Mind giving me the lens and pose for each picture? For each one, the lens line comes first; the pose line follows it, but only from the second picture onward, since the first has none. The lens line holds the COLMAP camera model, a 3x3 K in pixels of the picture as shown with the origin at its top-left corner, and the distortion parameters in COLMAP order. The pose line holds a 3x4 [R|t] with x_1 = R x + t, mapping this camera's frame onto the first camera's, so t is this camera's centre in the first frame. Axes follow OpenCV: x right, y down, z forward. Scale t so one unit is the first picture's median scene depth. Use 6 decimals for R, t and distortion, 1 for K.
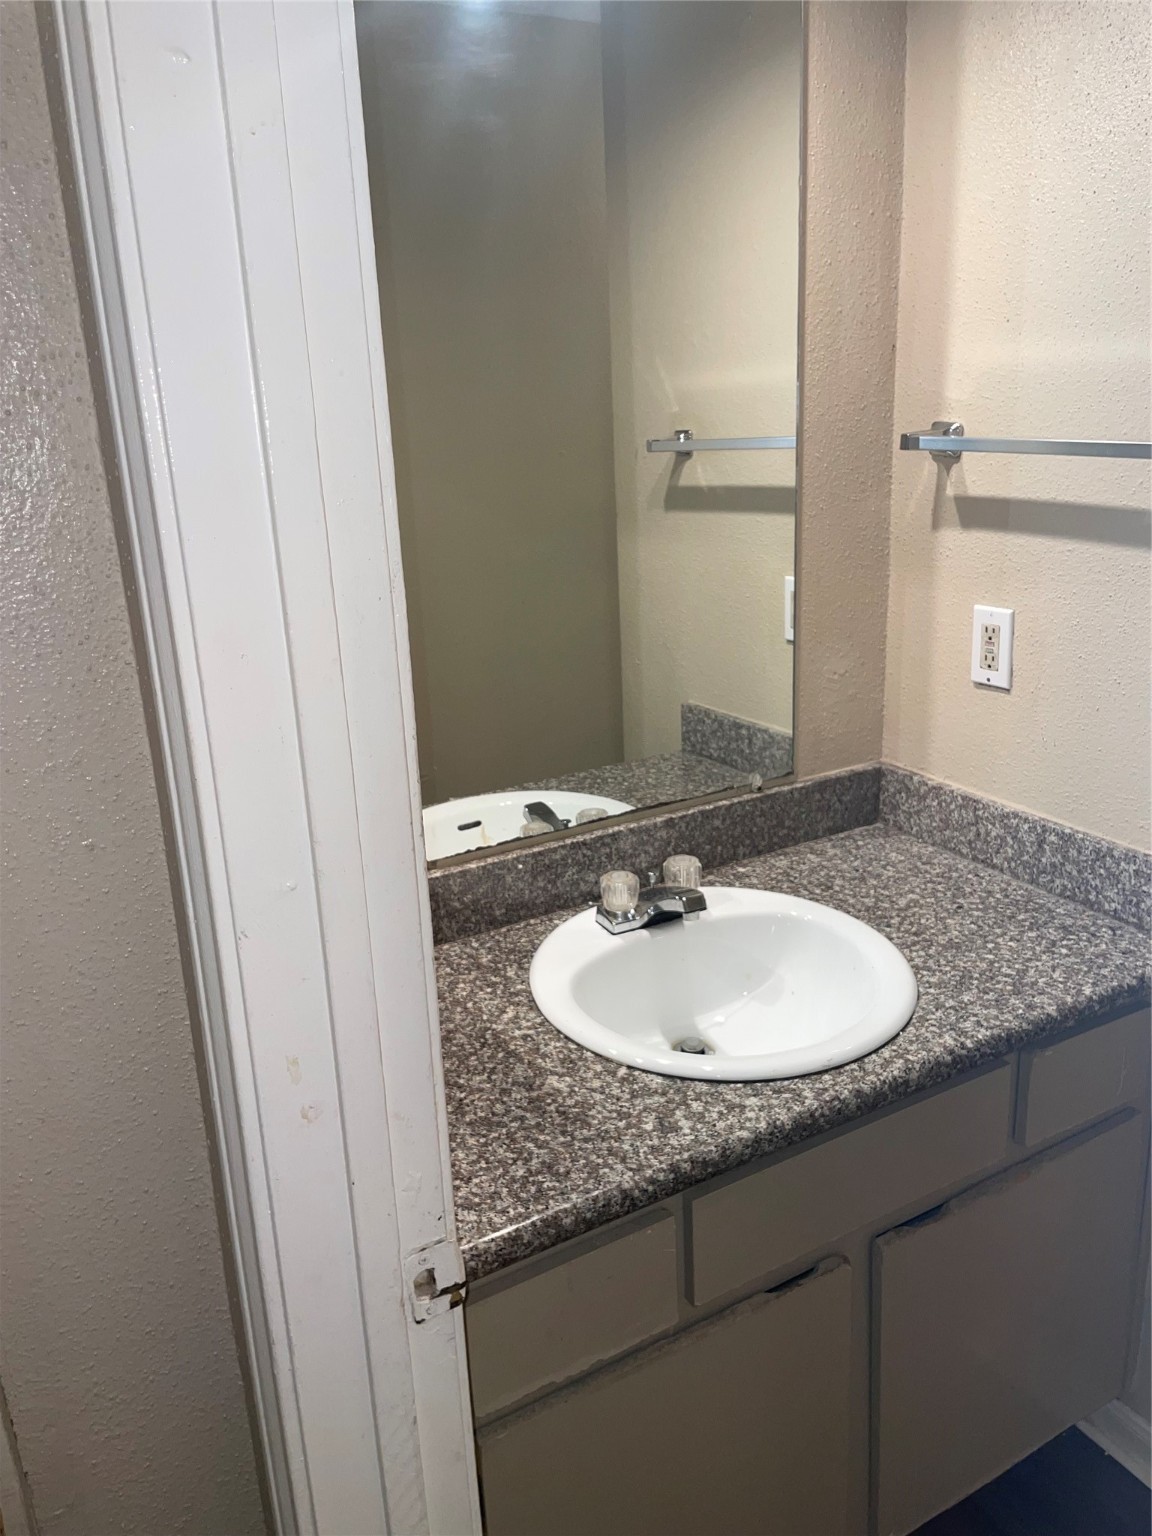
lens RADIAL K [[1178.4, 0, 575.3], [0, 1178.4, 762.0], [0, 0, 1]] dist [0.088456, -0.114802]
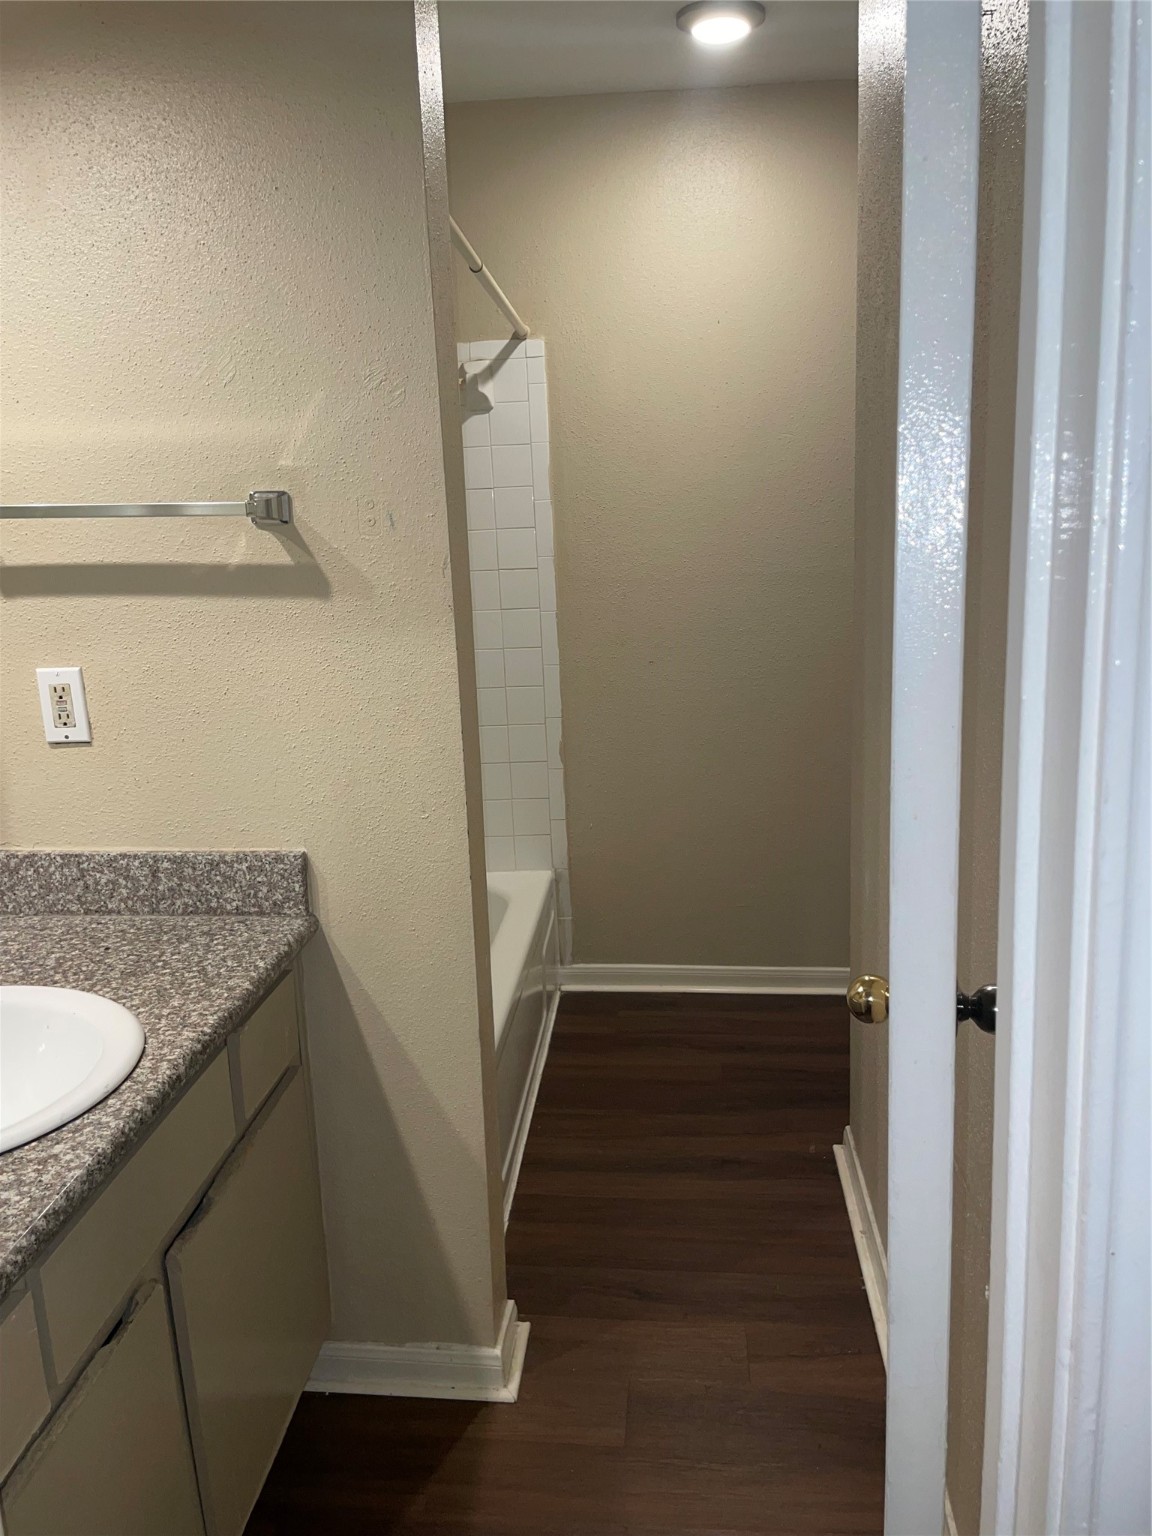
lens RADIAL K [[1178.4, 0, 576.7], [0, 1178.4, 774.1], [0, 0, 1]] dist [0.088456, -0.114802]
pose [[0.569555, -0.157095, 0.806801, -0.262852], [0.252651, 0.967506, 0.010030, 0.068822], [-0.782160, 0.198126, 0.590738, 0.035102]]
